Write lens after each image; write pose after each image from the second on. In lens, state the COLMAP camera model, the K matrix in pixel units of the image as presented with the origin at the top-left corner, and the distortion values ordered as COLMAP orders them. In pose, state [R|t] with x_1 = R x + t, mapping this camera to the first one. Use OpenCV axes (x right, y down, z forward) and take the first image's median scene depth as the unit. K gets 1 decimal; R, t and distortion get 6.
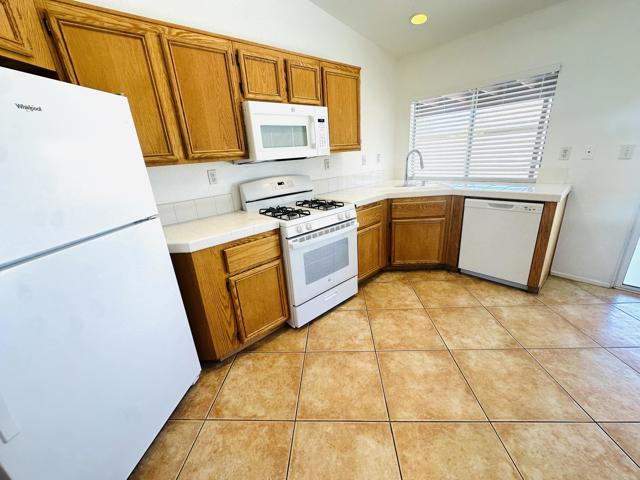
lens RADIAL K [[255.6, 0, 318.5], [0, 255.6, 239.8], [0, 0, 1]] dist [-0.003969, -0.000132]
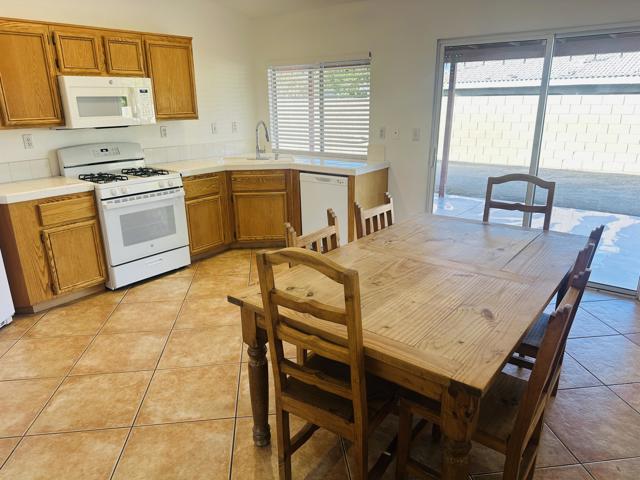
lens RADIAL K [[455.5, 0, 318.7], [0, 455.5, 244.1], [0, 0, 1]] dist [0.056505, -0.061046]
pose [[0.984445, 0.001799, 0.175685, 0.416436], [0.002361, 0.999722, -0.023463, 0.216273], [-0.175679, 0.023513, 0.984167, -1.033256]]
